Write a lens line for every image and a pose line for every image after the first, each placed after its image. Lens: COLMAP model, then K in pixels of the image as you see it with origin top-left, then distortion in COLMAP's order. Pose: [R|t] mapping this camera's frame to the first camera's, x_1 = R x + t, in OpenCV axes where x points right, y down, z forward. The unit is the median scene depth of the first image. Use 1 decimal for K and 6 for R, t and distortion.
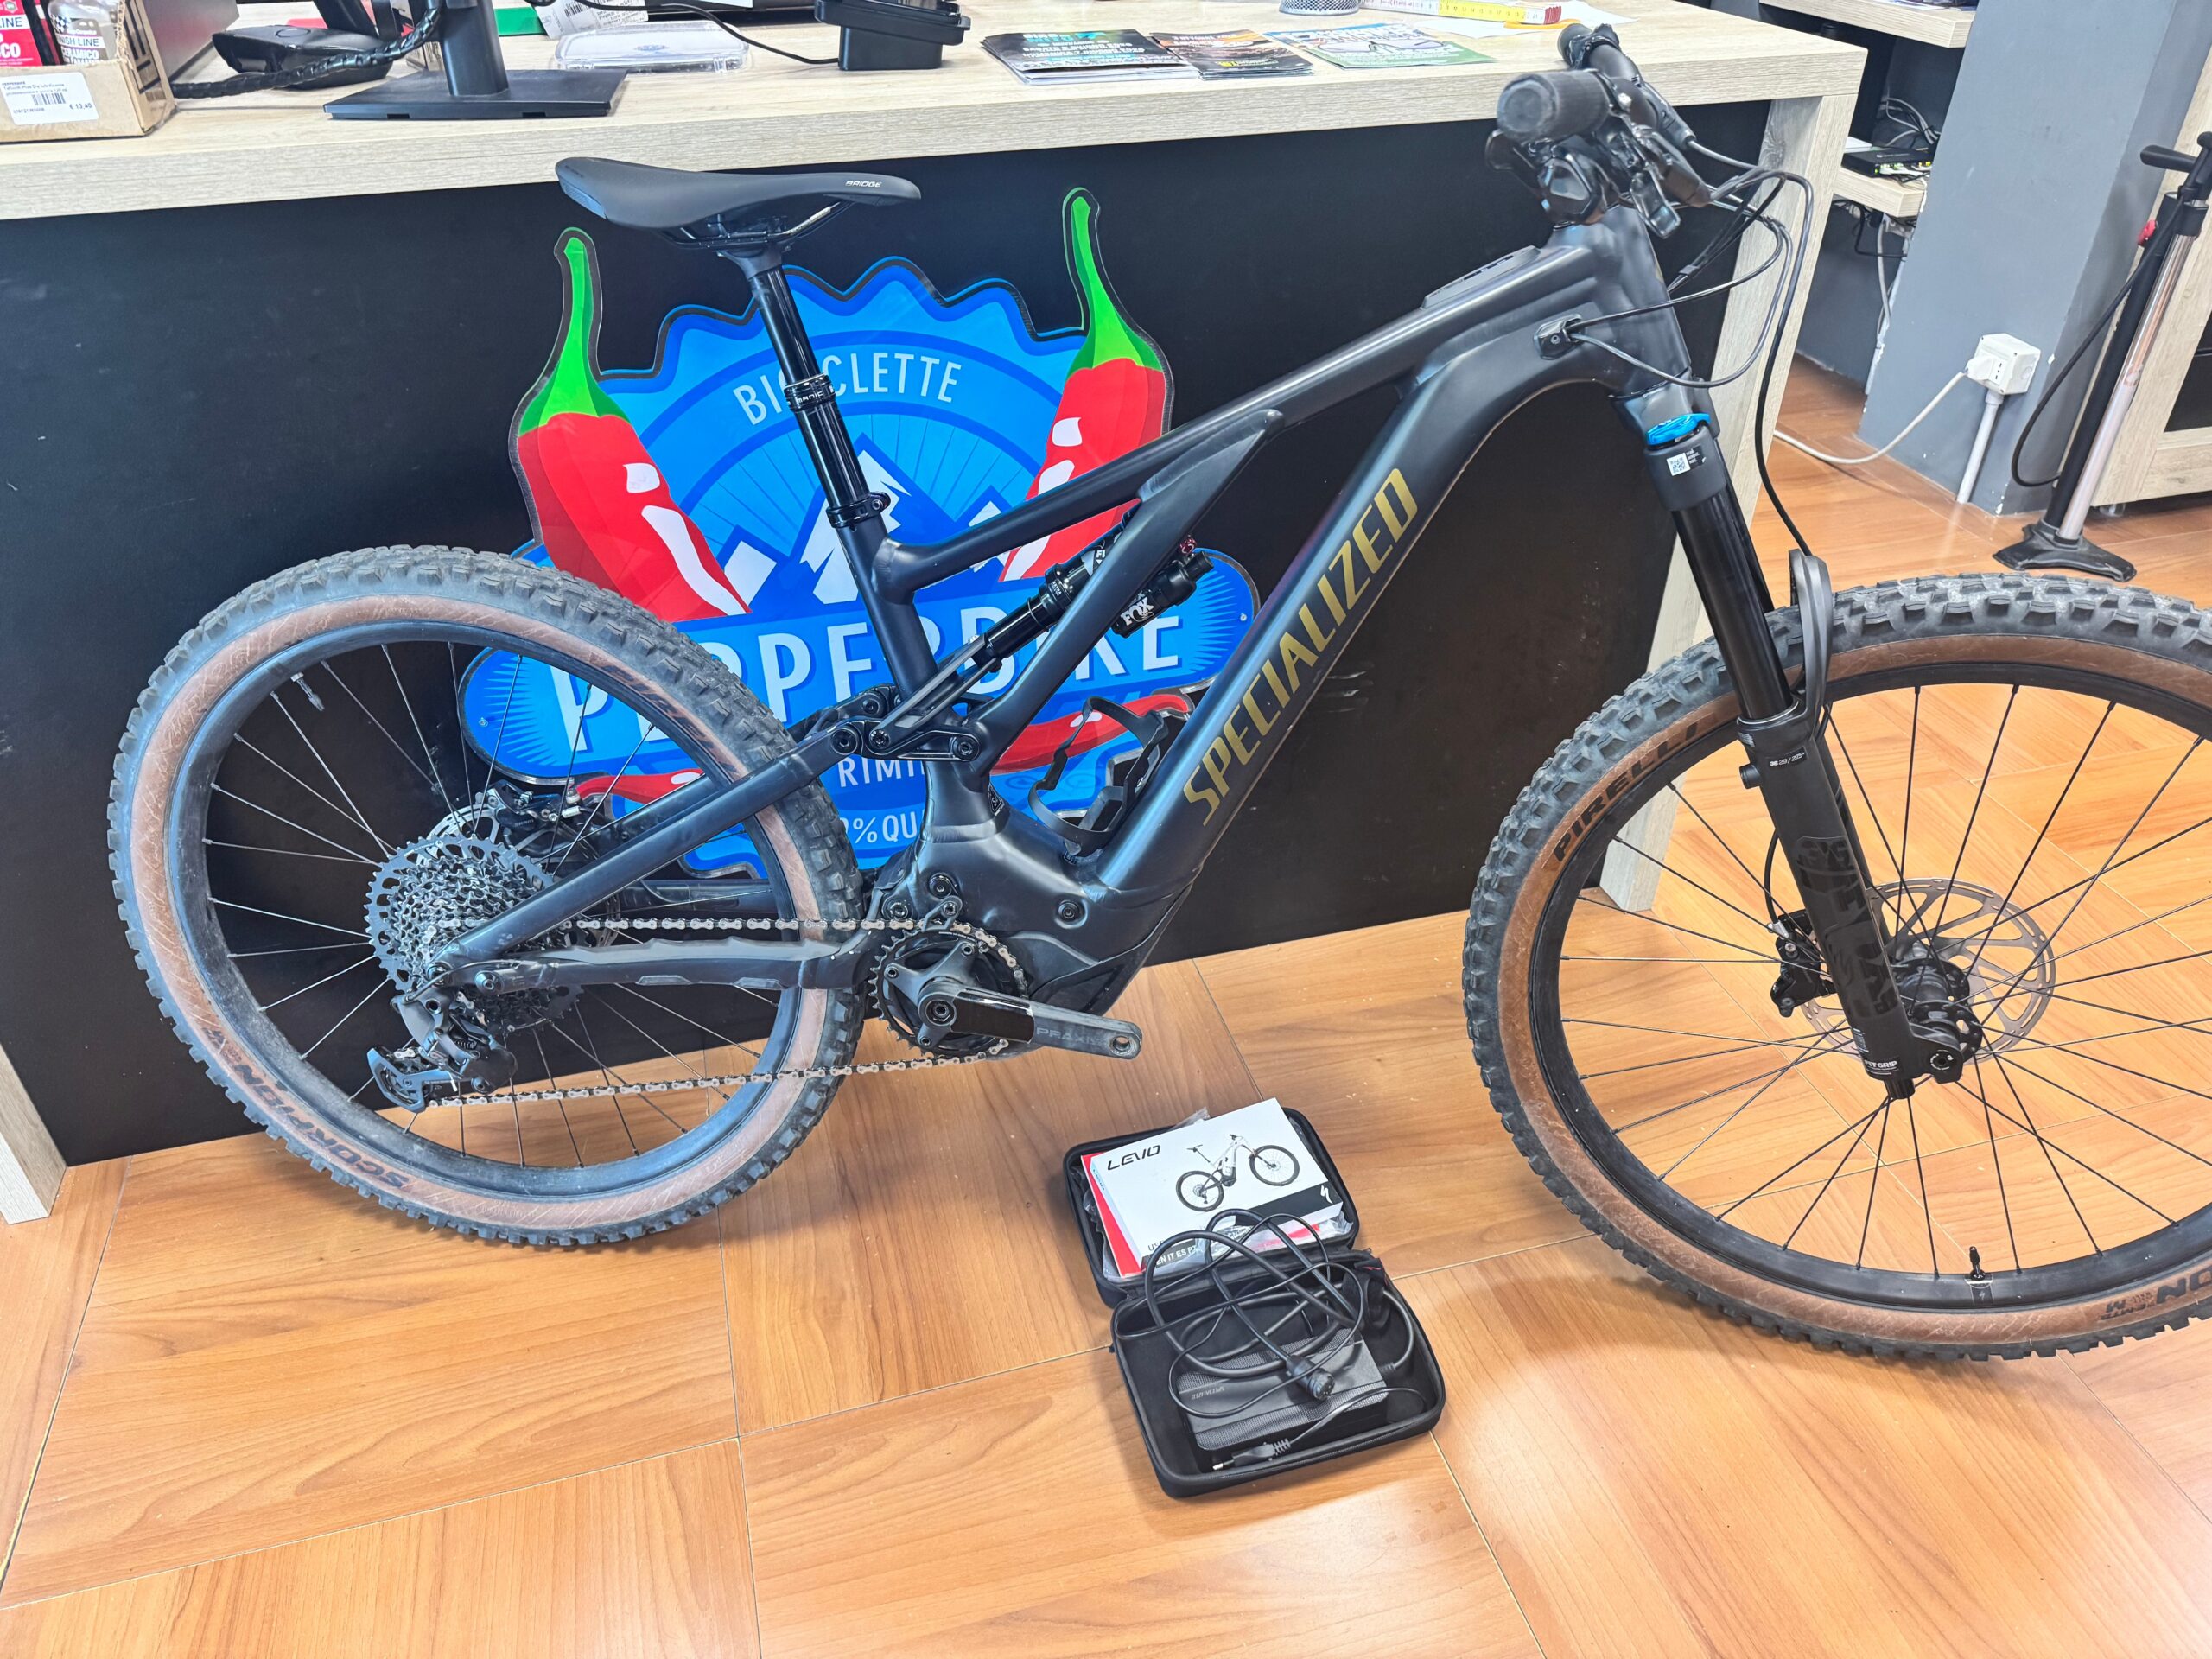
lens RADIAL K [[1550.7, 0, 1103.9], [0, 1550.7, 841.1], [0, 0, 1]] dist [0.024368, -0.047822]
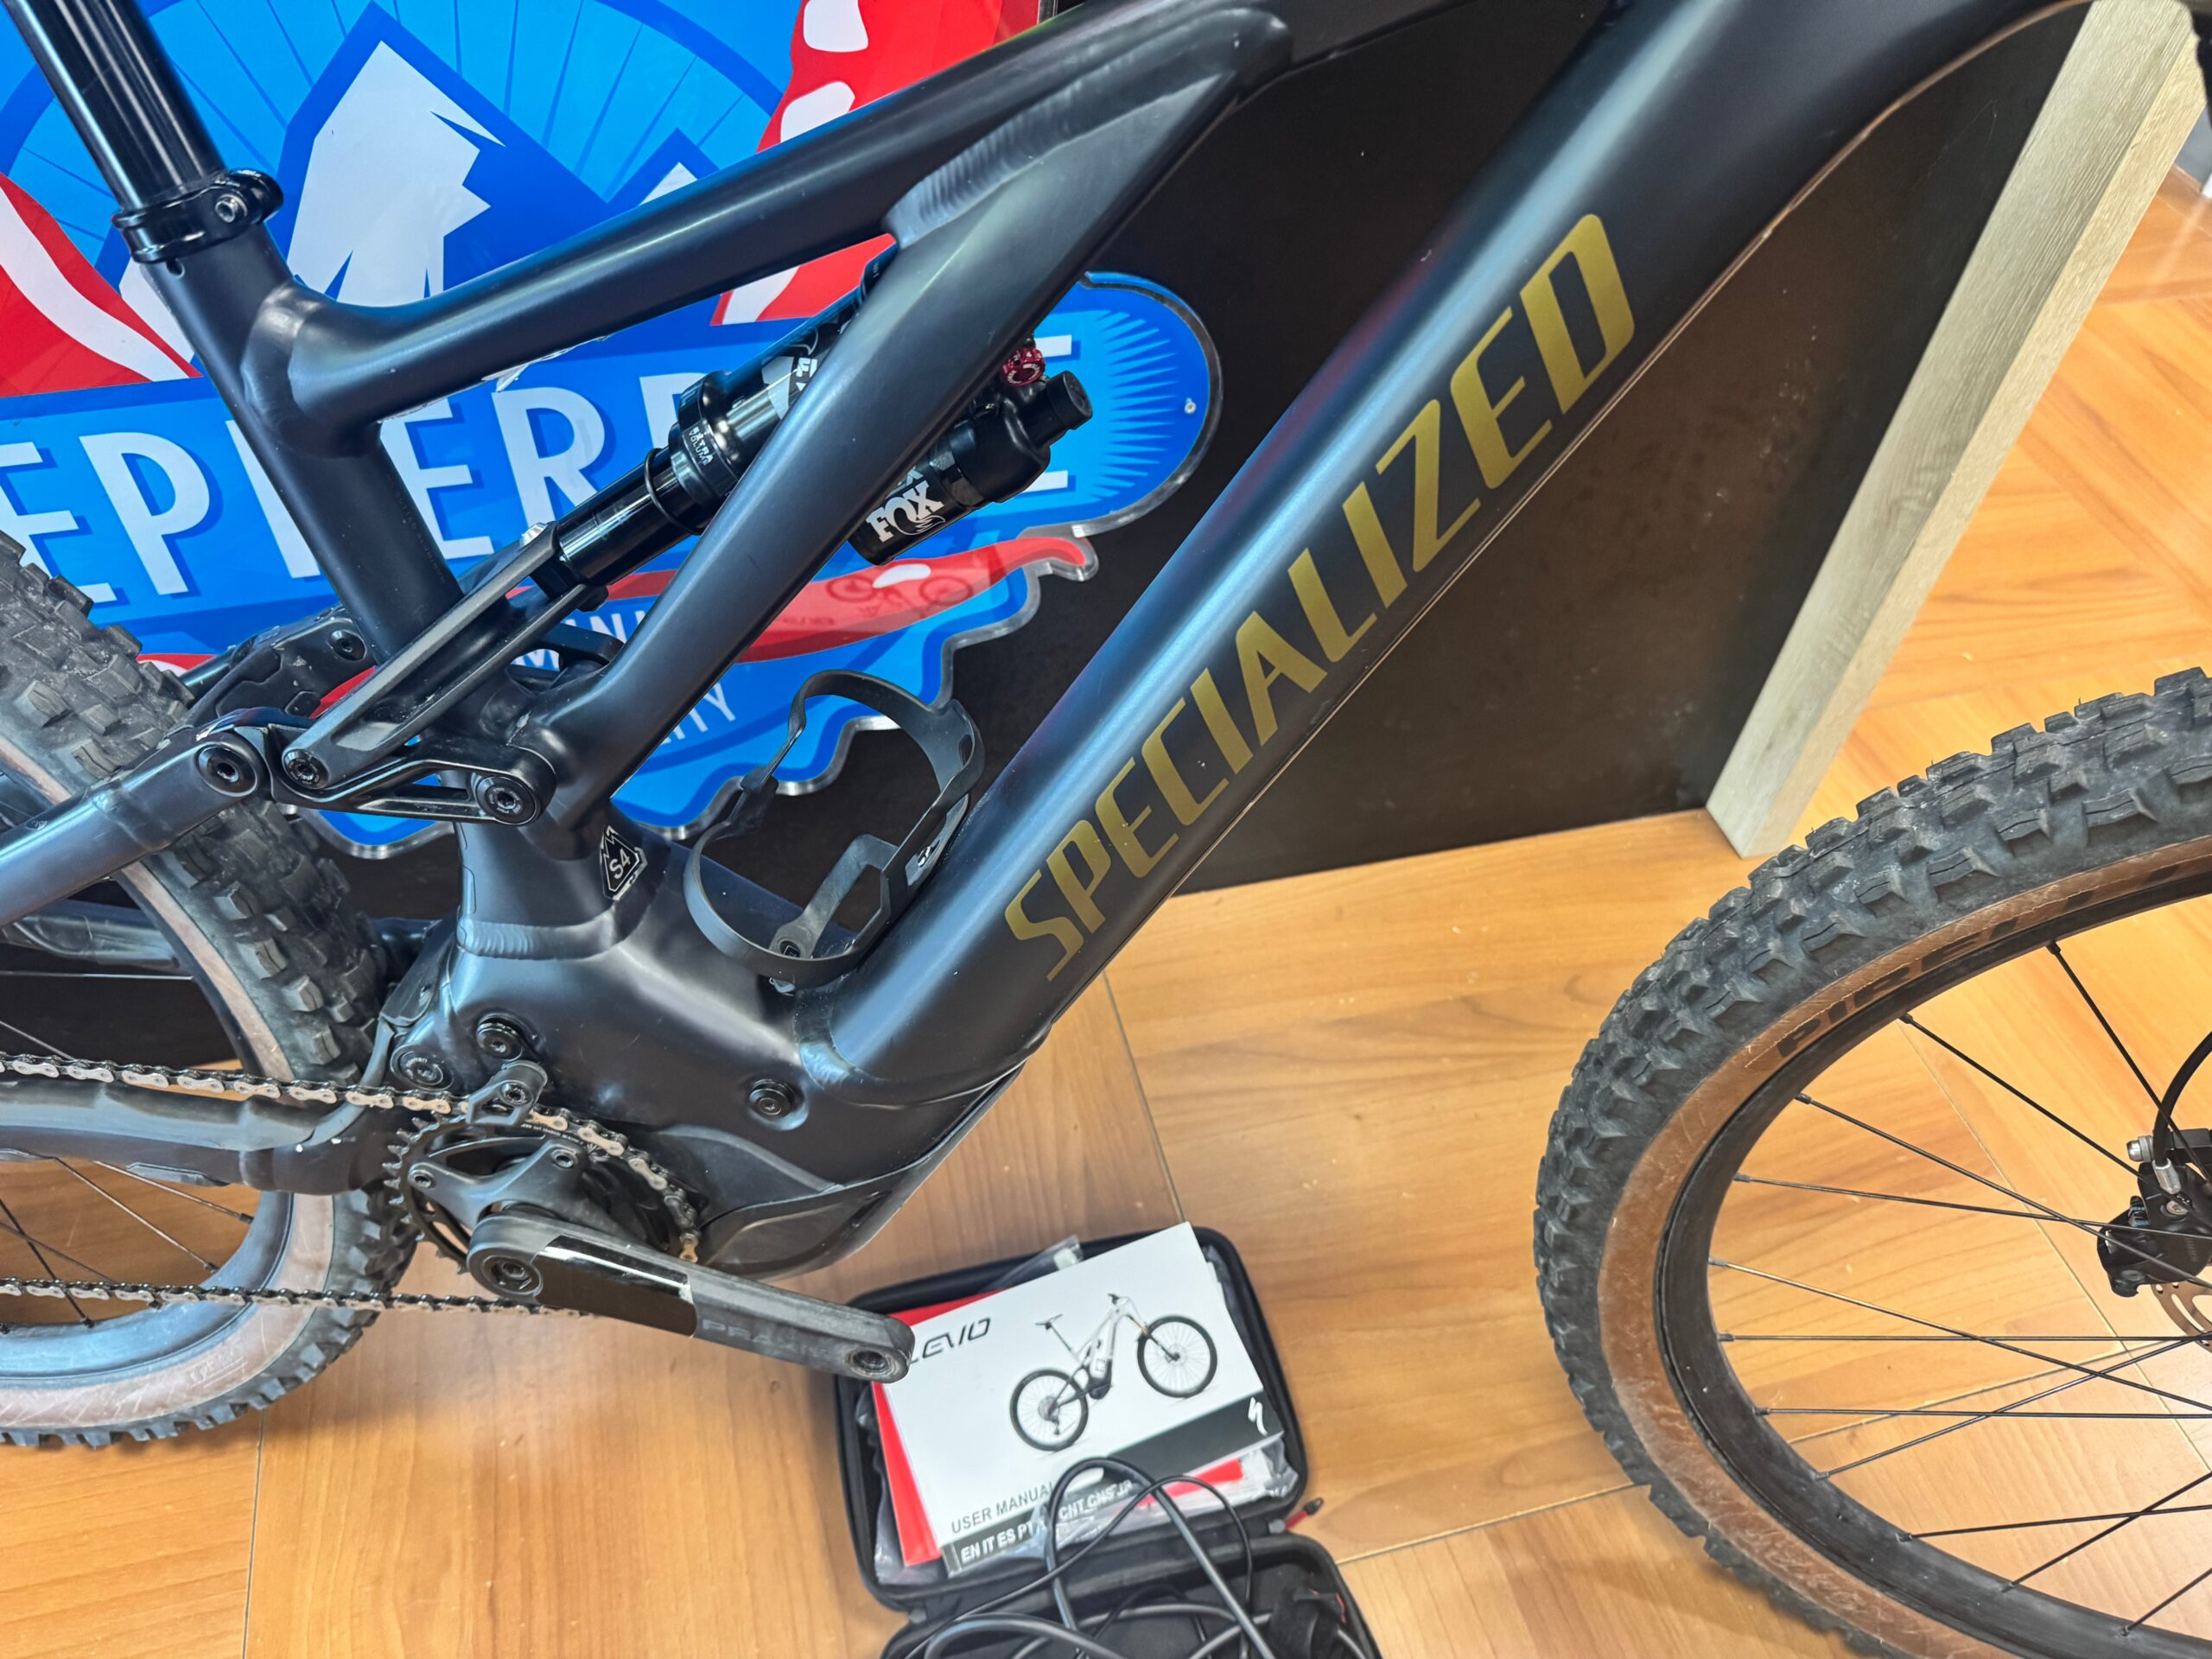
lens RADIAL K [[1550.7, 0, 1110.4], [0, 1550.7, 835.4], [0, 0, 1]] dist [0.024368, -0.047822]
pose [[0.998214, 0.049052, 0.034105, 0.059562], [-0.055564, 0.972008, 0.228284, -0.143709], [-0.021952, -0.229771, 0.972997, 0.510459]]
